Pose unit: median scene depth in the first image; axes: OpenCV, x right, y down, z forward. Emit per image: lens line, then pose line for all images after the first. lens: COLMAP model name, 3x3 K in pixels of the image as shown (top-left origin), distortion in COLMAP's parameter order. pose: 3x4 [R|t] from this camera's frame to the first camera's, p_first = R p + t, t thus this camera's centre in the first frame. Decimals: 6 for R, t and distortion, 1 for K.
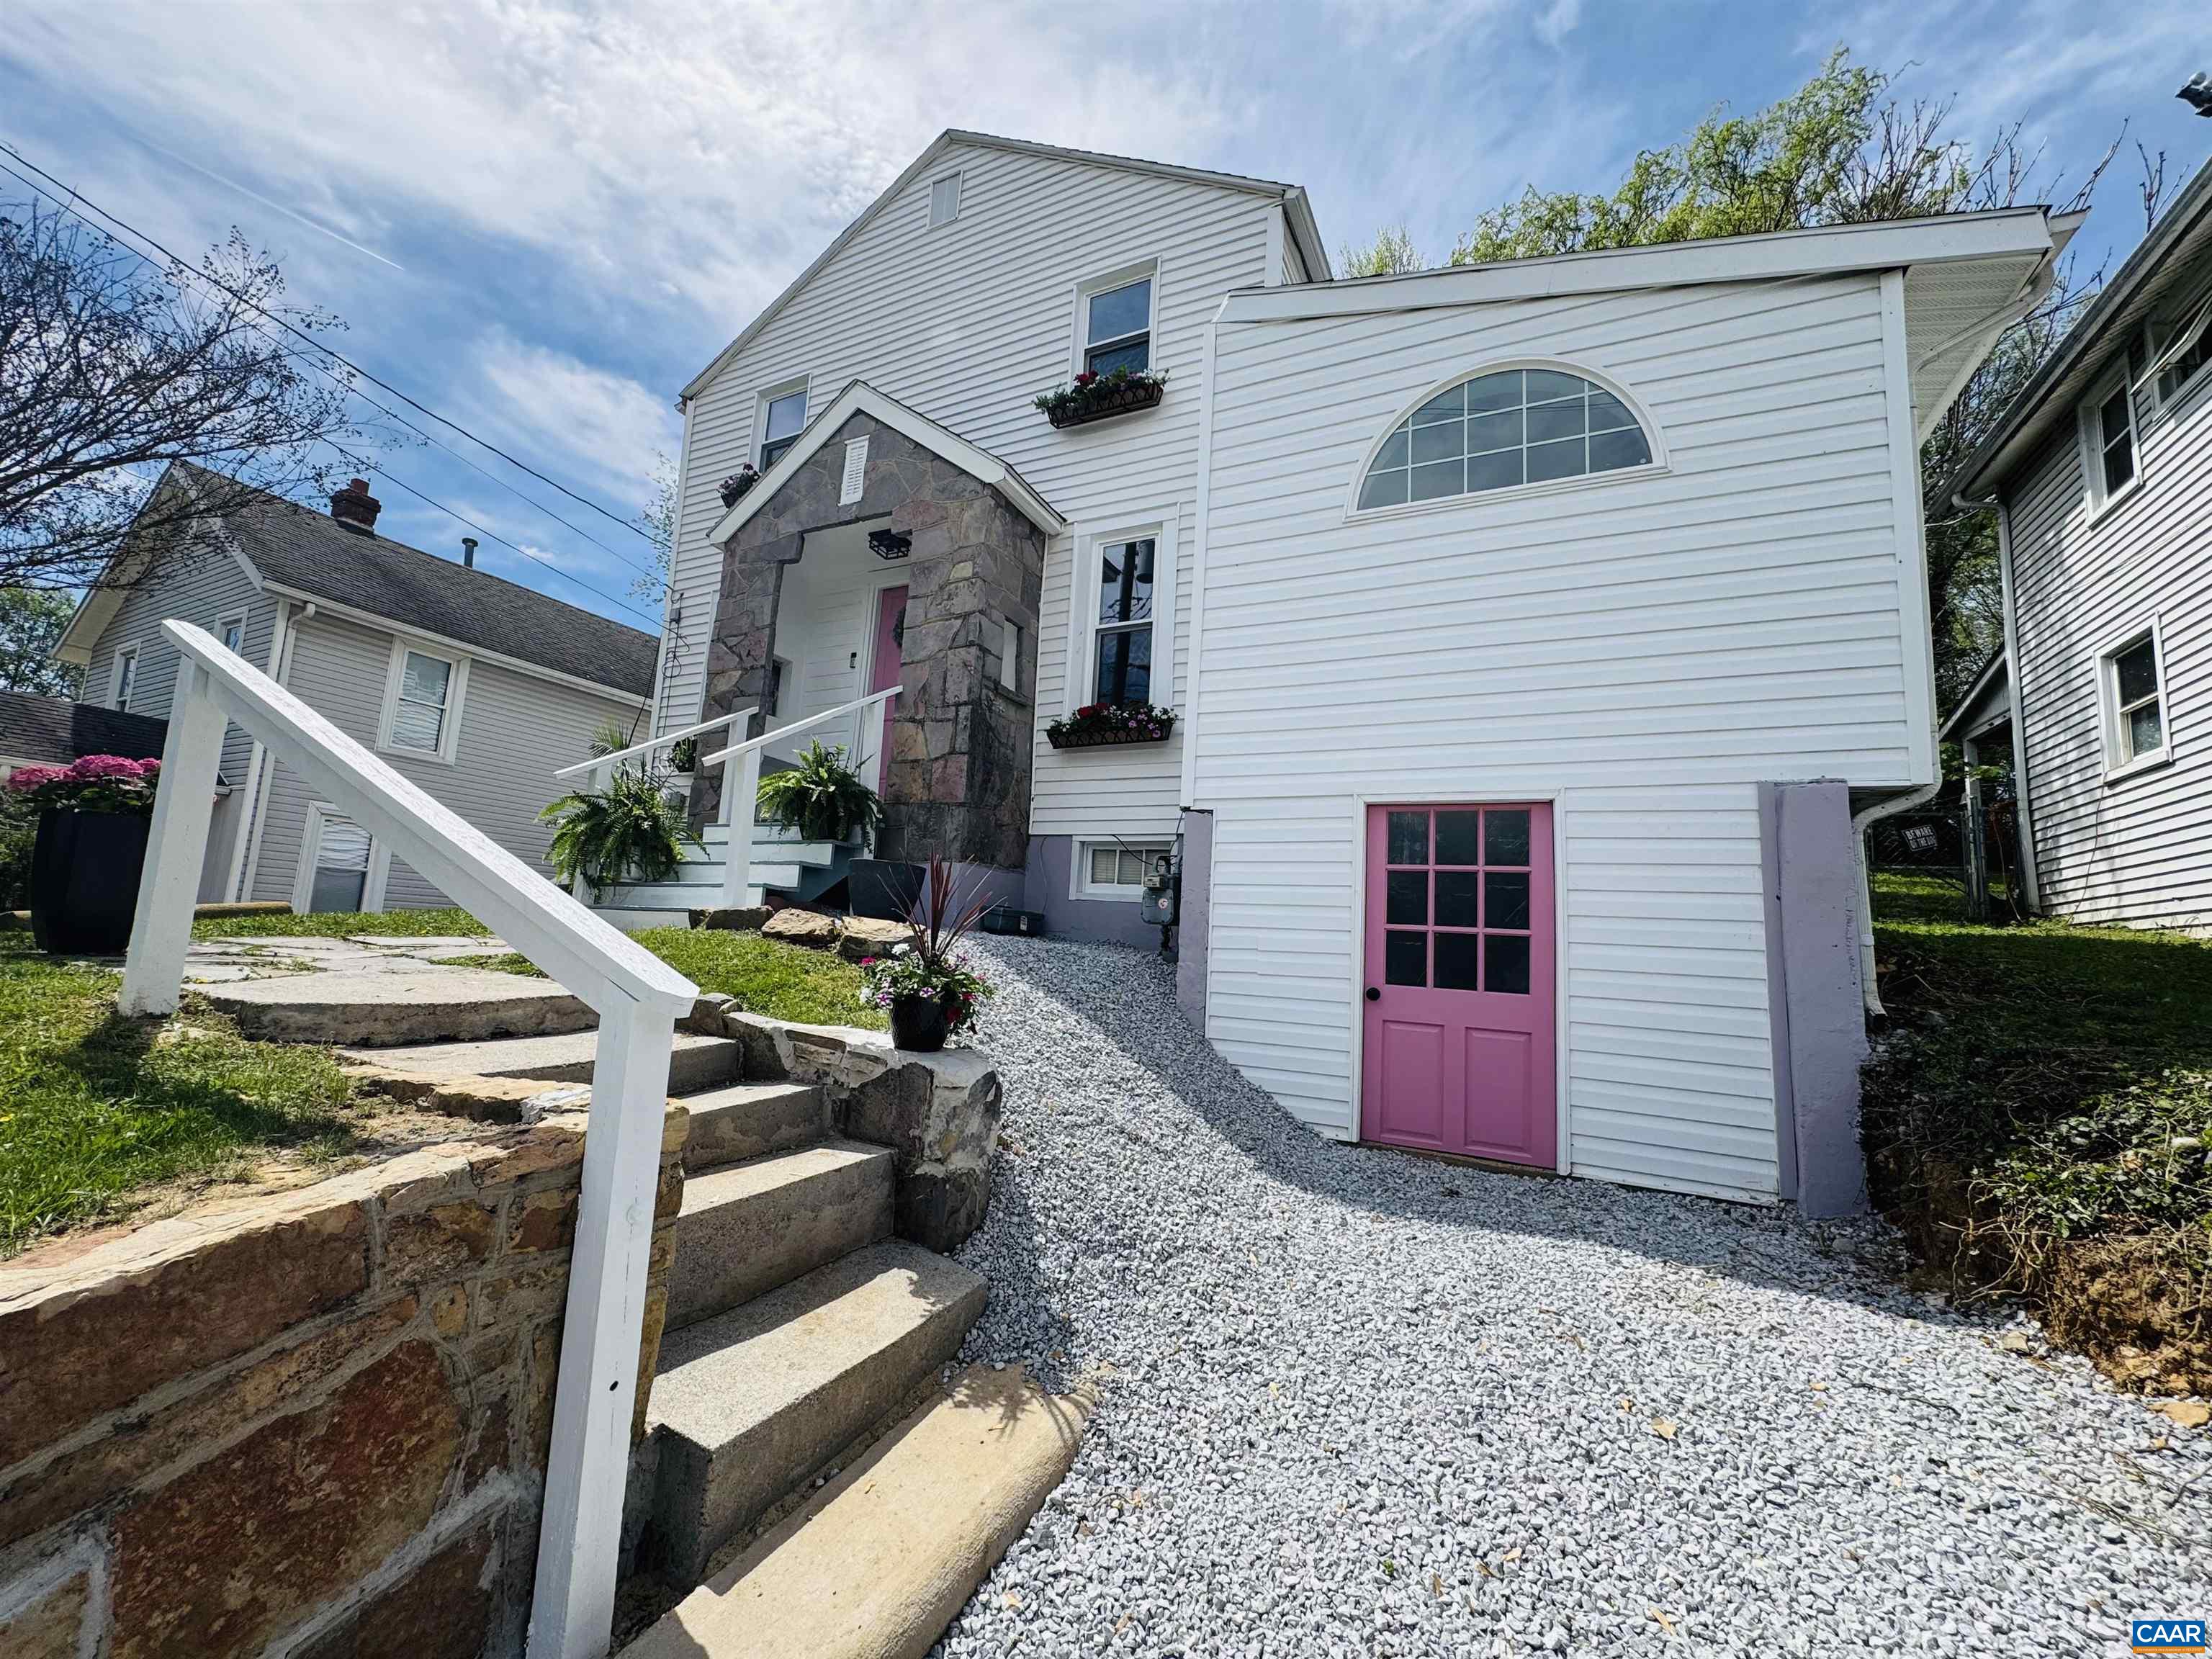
lens RADIAL K [[883.3, 0, 1100.5], [0, 883.3, 836.7], [0, 0, 1]] dist [-0.001123, -0.000553]
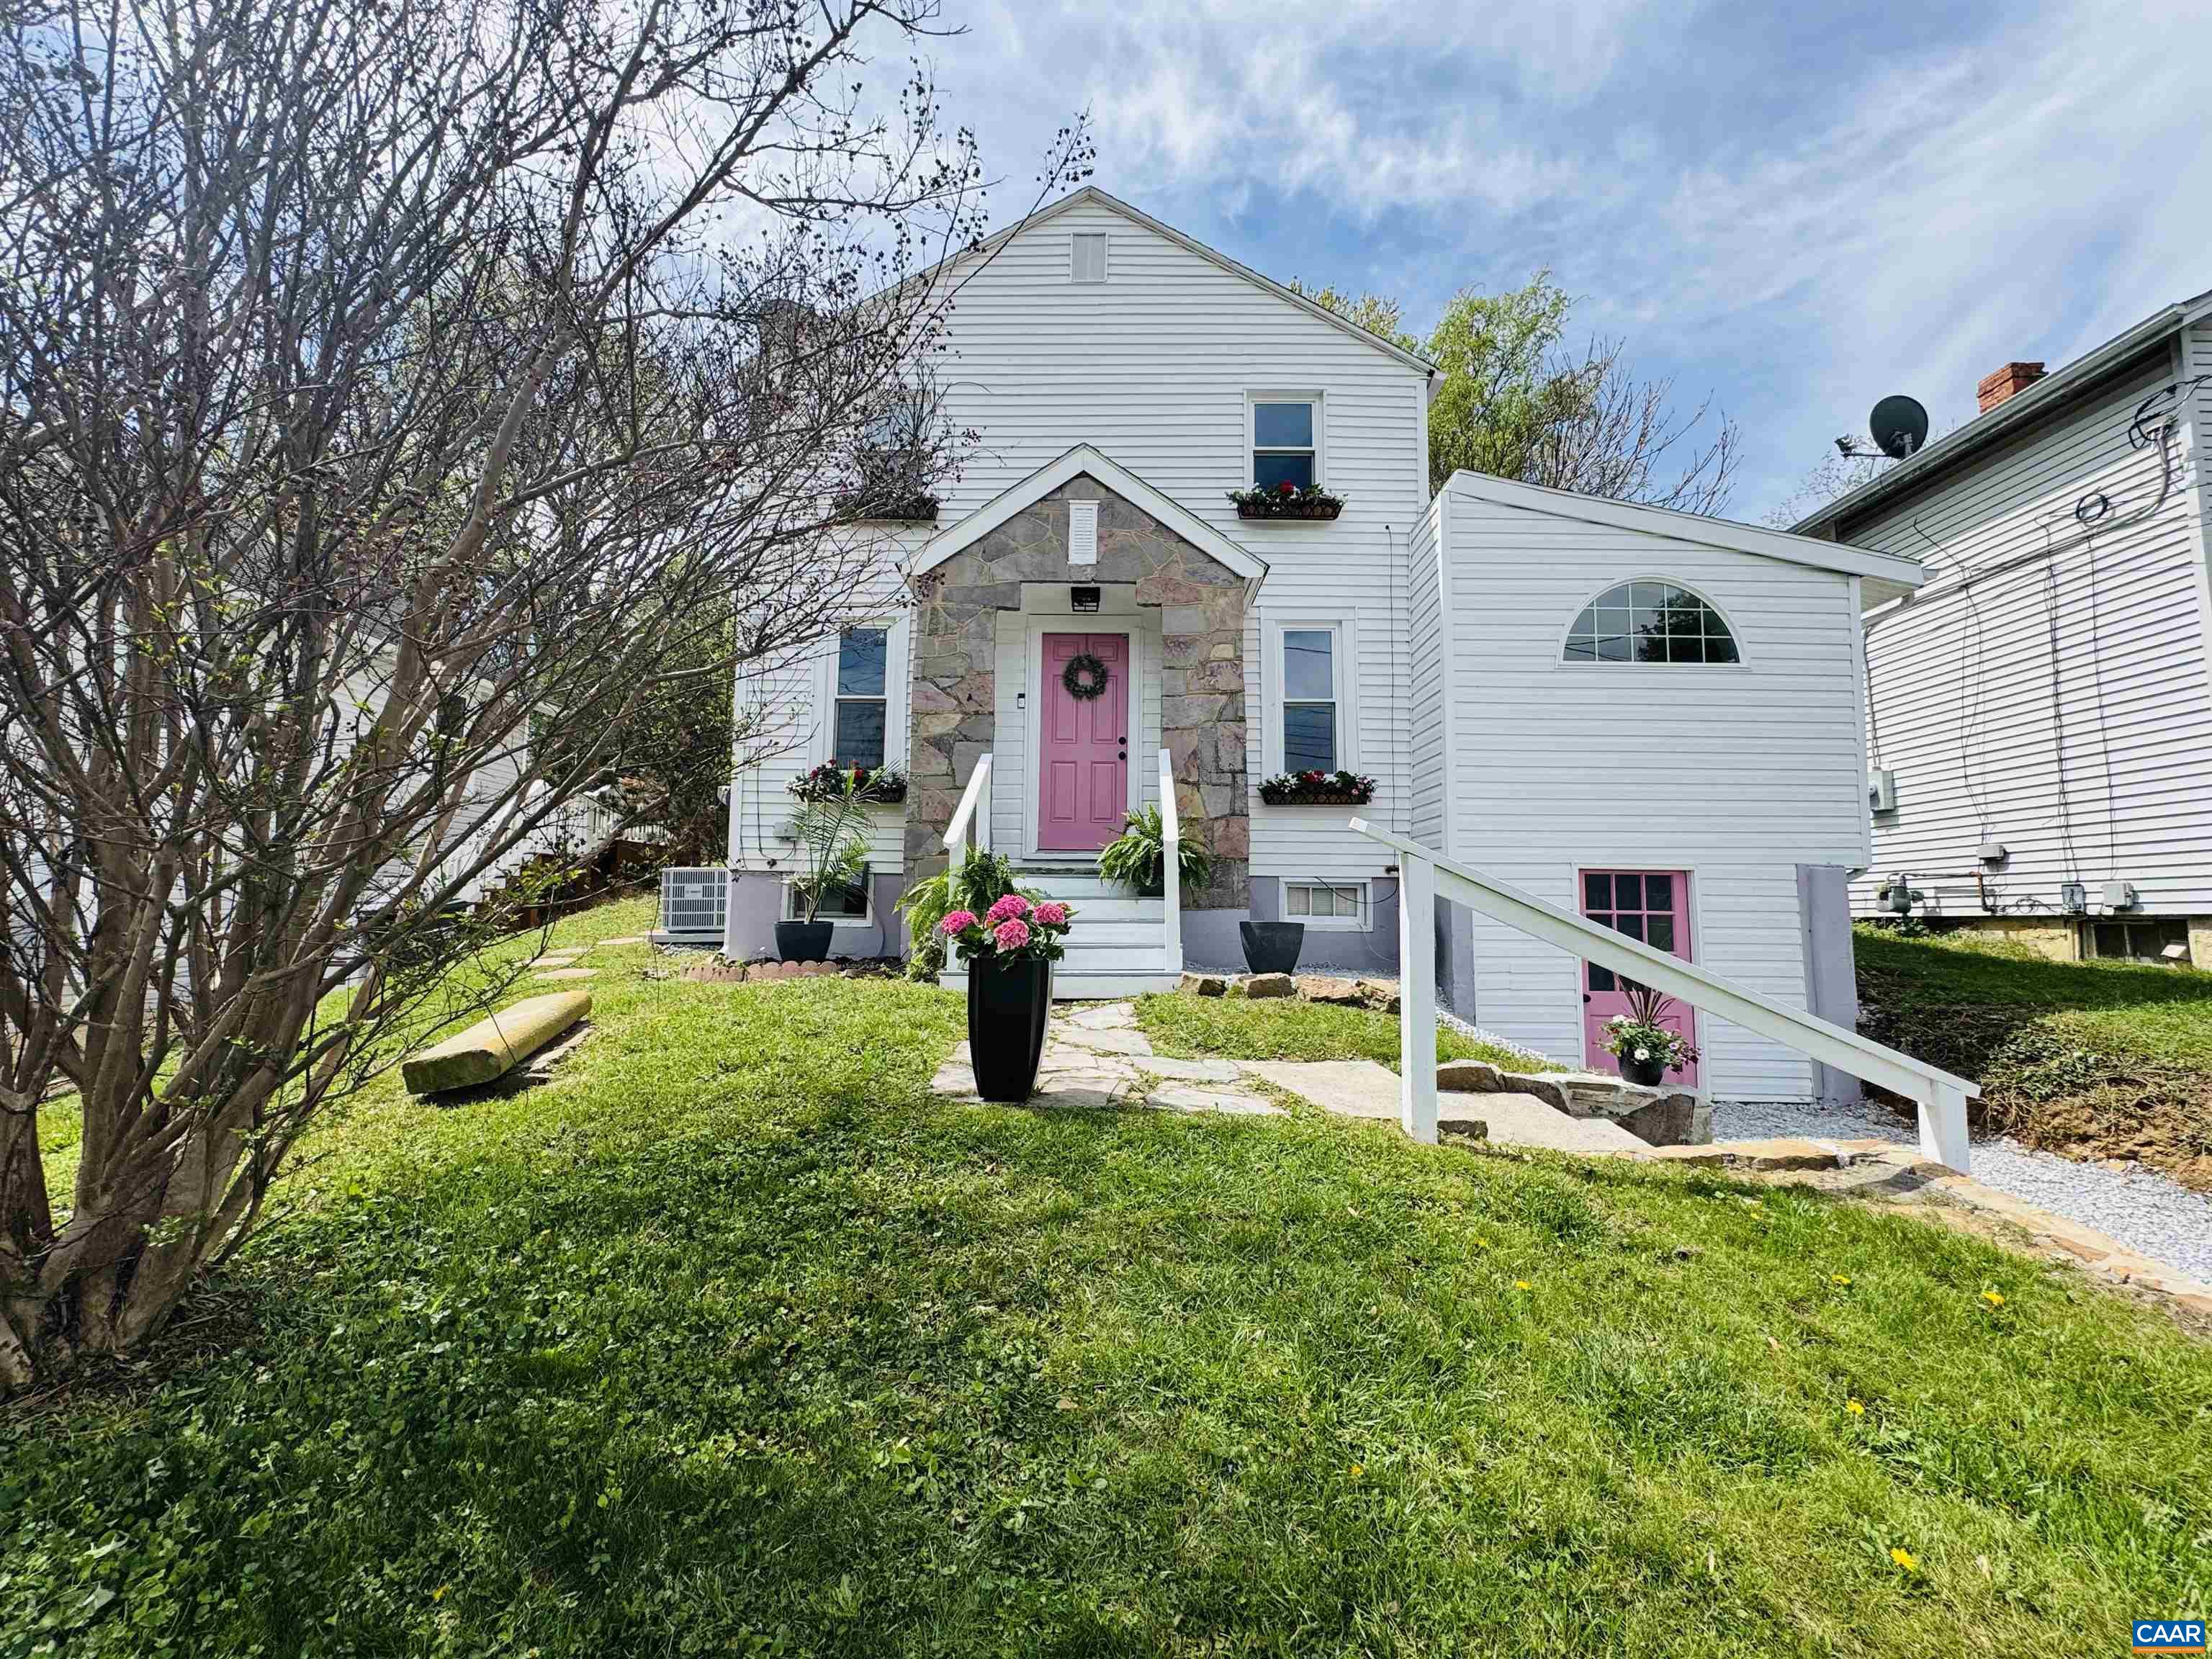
lens RADIAL K [[883.3, 0, 1103.9], [0, 883.3, 836.4], [0, 0, 1]] dist [-0.001123, -0.000553]
pose [[0.896603, -0.008000, 0.442762, -1.028890], [-0.016260, 0.998568, 0.050969, -0.150424], [-0.442536, -0.052898, 0.895189, 0.038241]]
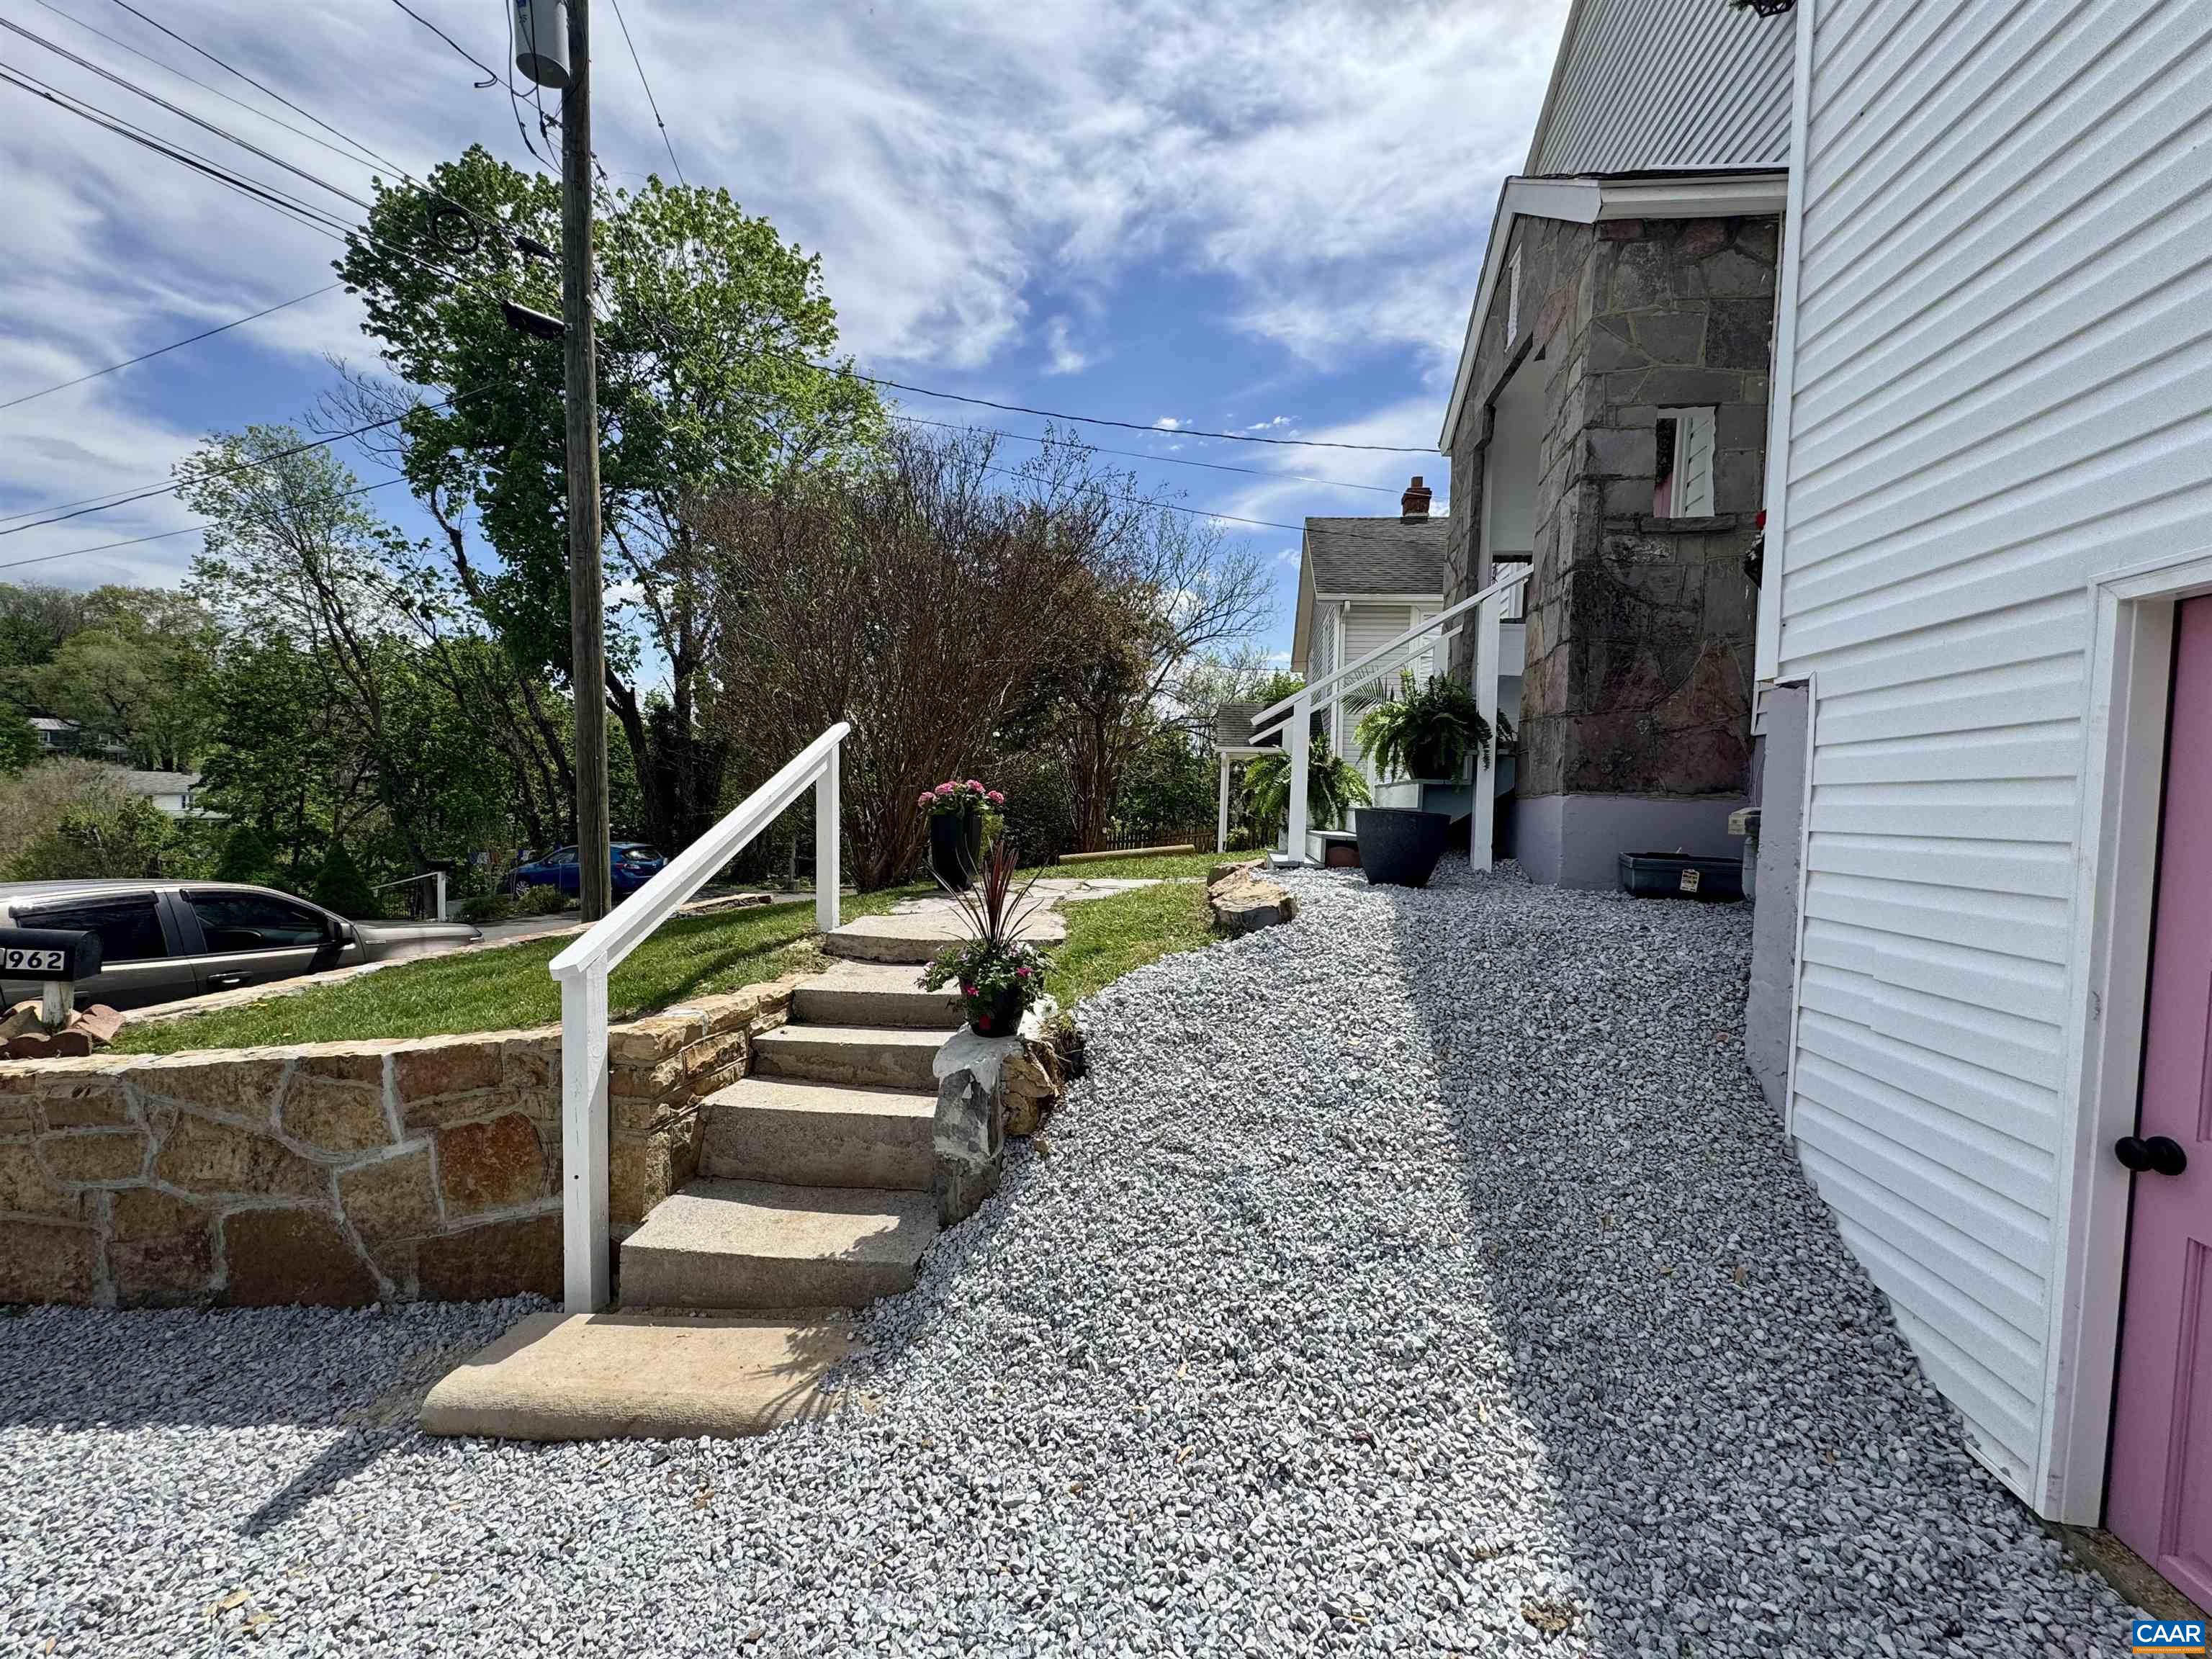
lens RADIAL K [[883.3, 0, 1099.3], [0, 883.3, 825.5], [0, 0, 1]] dist [-0.001123, -0.000553]
pose [[0.314705, -0.016292, -0.949050, 0.494945], [0.110082, 0.993732, 0.019444, -0.002944], [0.942784, -0.110592, 0.314526, 0.498039]]
